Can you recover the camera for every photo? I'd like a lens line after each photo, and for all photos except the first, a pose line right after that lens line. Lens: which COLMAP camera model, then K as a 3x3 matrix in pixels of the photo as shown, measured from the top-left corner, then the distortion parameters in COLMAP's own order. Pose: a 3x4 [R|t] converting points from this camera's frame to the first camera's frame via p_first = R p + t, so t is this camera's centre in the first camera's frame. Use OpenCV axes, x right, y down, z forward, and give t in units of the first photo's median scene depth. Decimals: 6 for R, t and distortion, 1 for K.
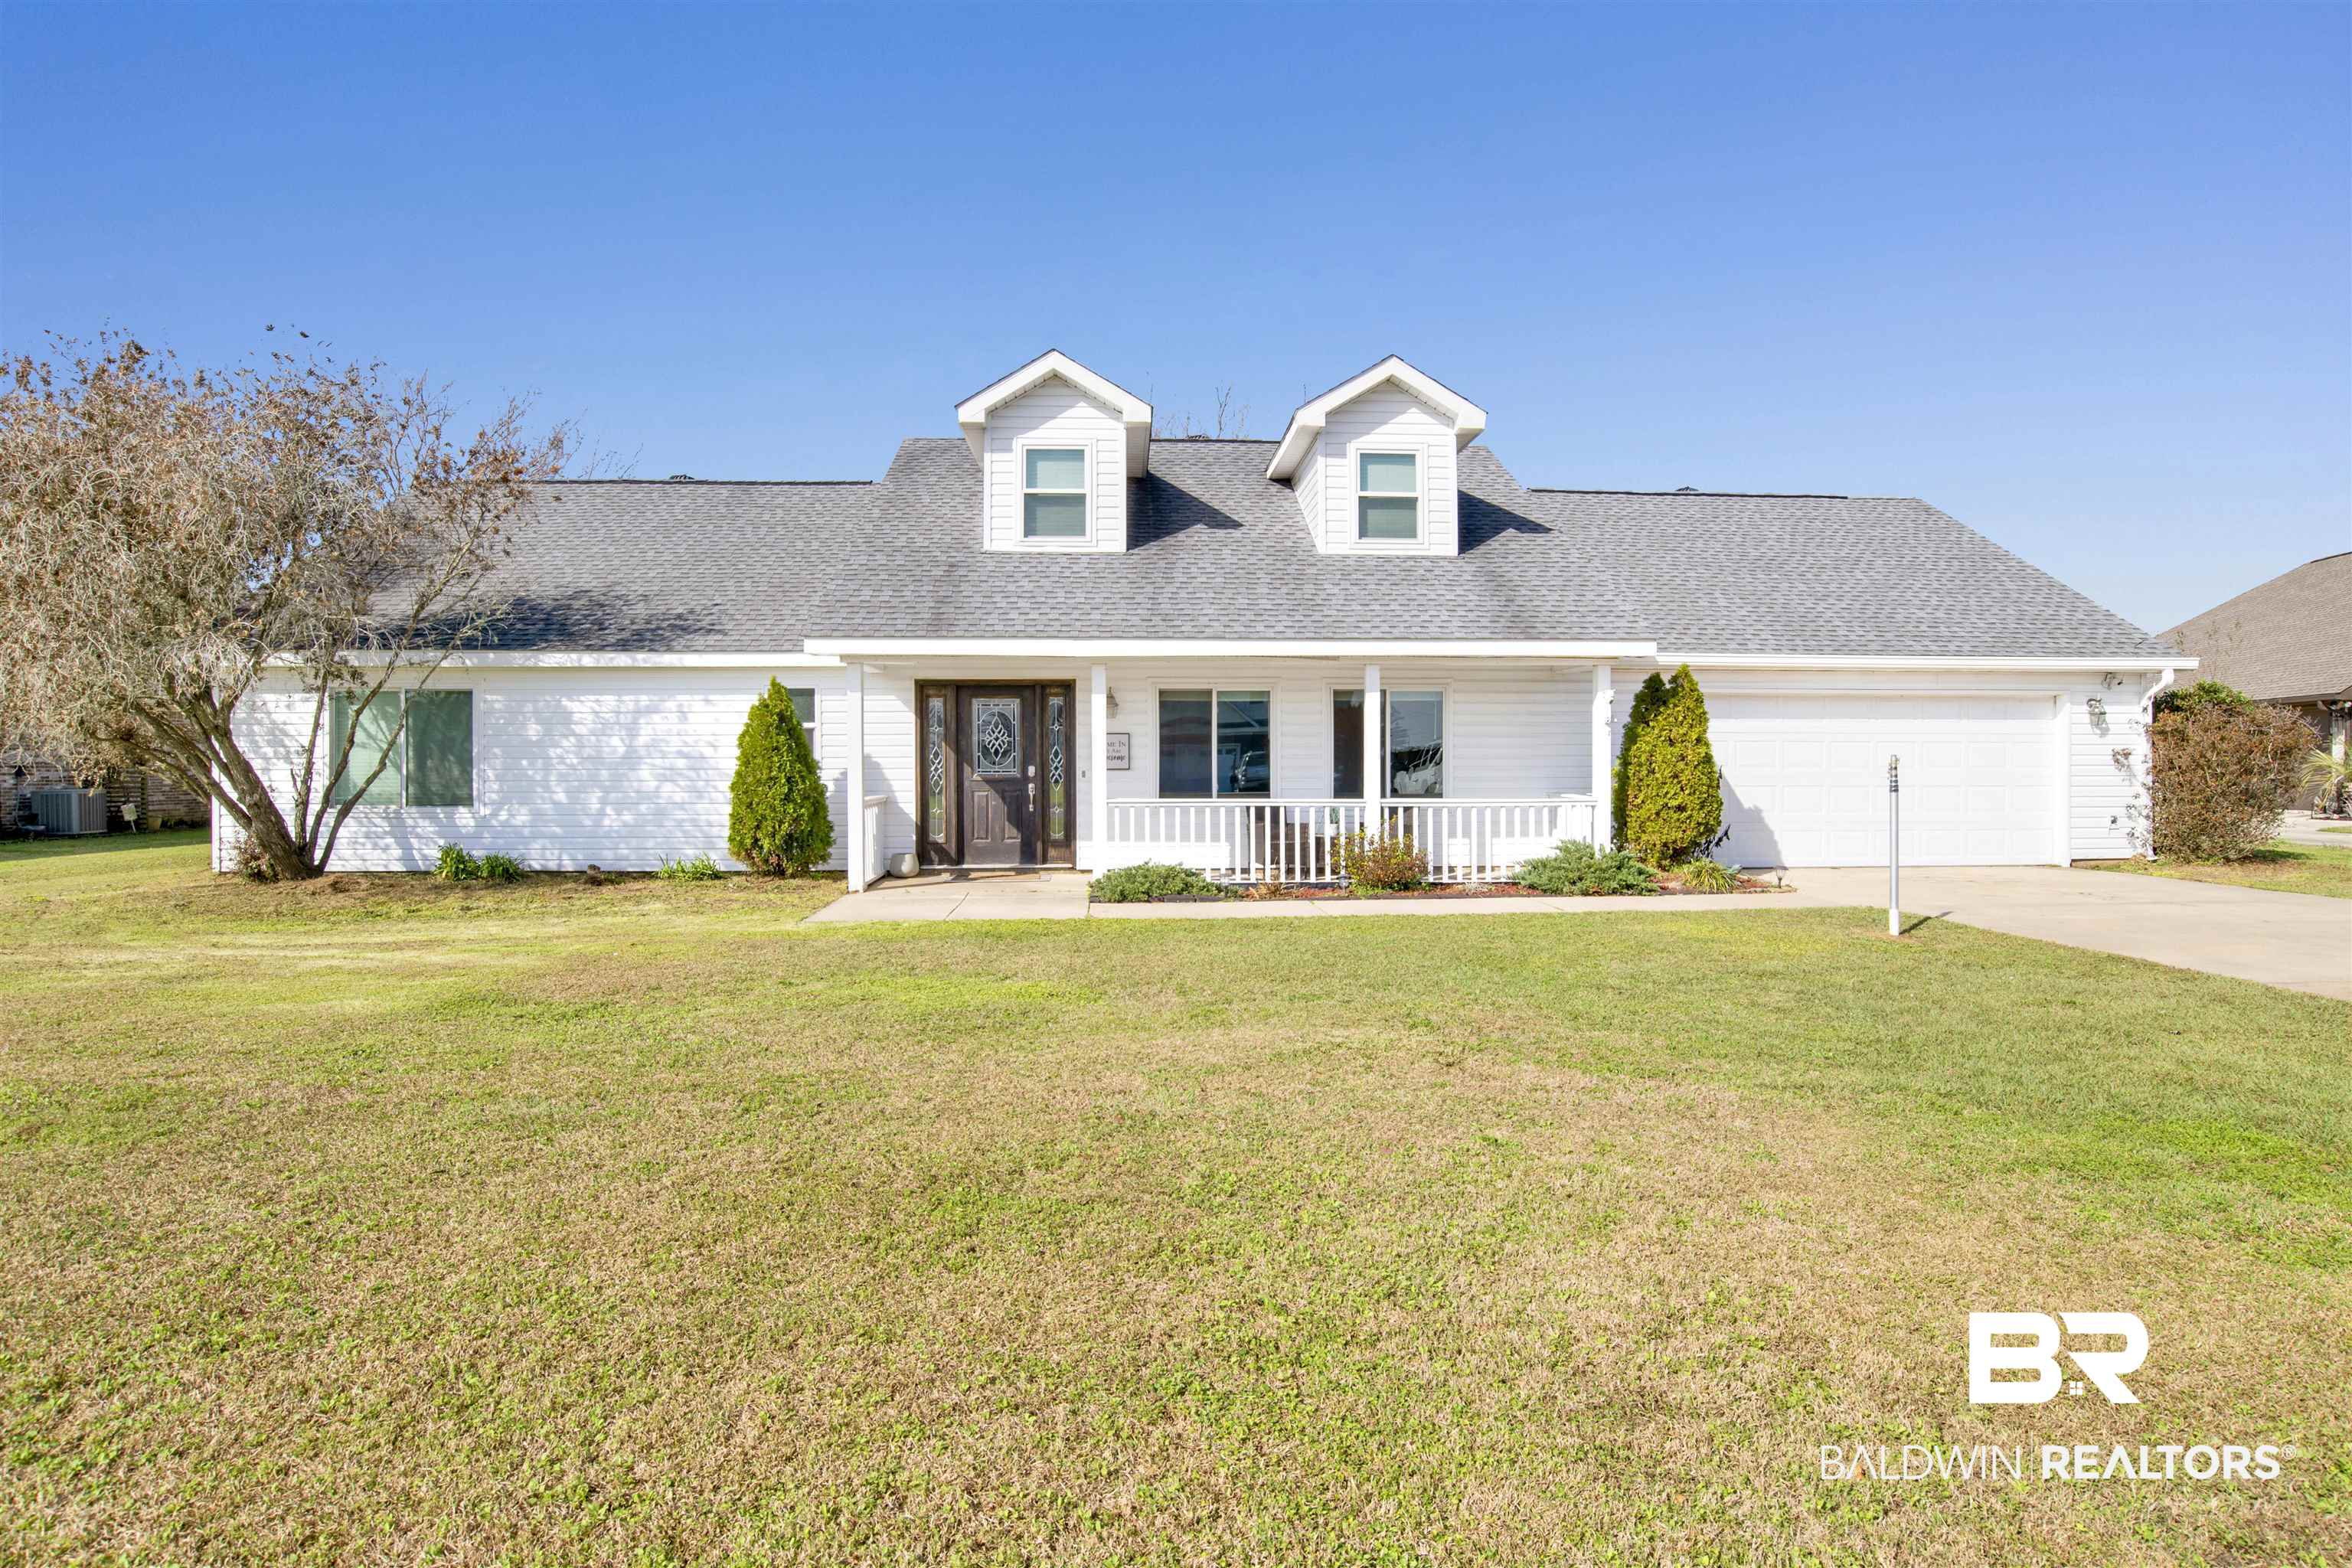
lens RADIAL K [[1257.5, 0, 1184.5], [0, 1257.5, 774.2], [0, 0, 1]] dist [-0.071281, 0.026909]
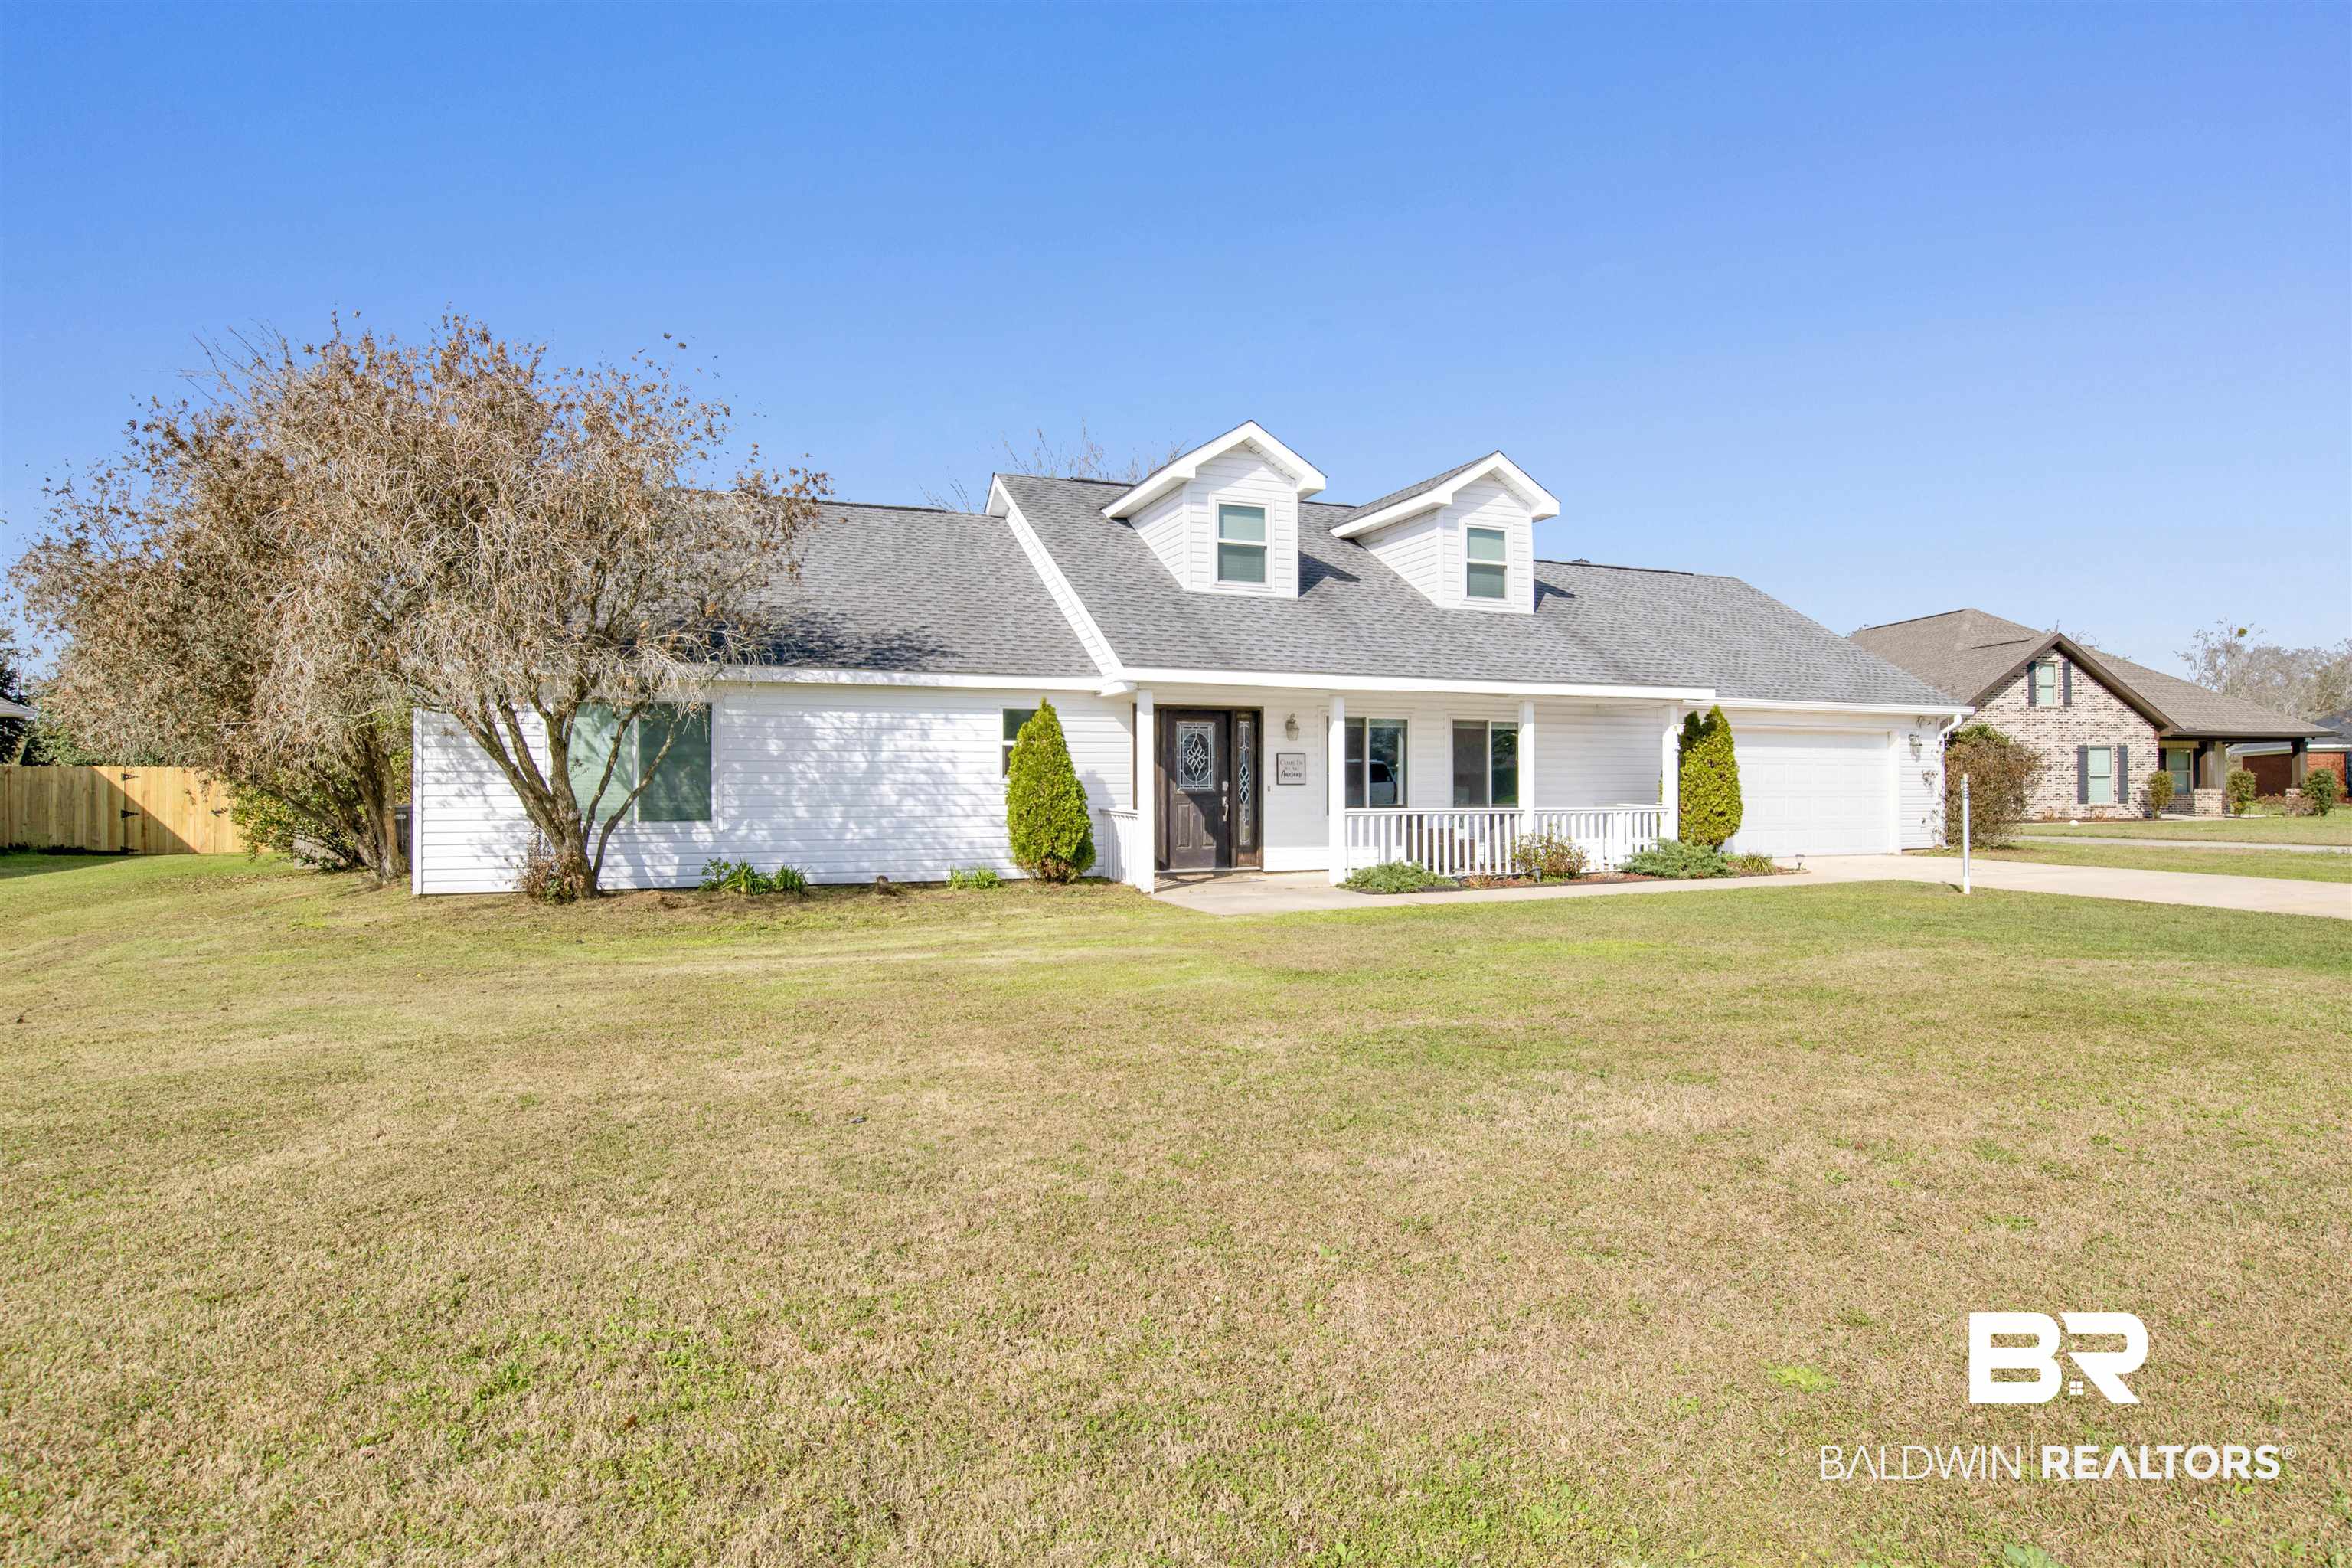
lens RADIAL K [[1221.3, 0, 1176.0], [0, 1221.3, 784.0], [0, 0, 1]] dist [-0.068415, -0.000079]
pose [[0.948113, 0.000319, 0.317932, -0.525271], [0.002194, 0.999969, -0.007545, 0.003851], [-0.317925, 0.007851, 0.948083, -0.038254]]
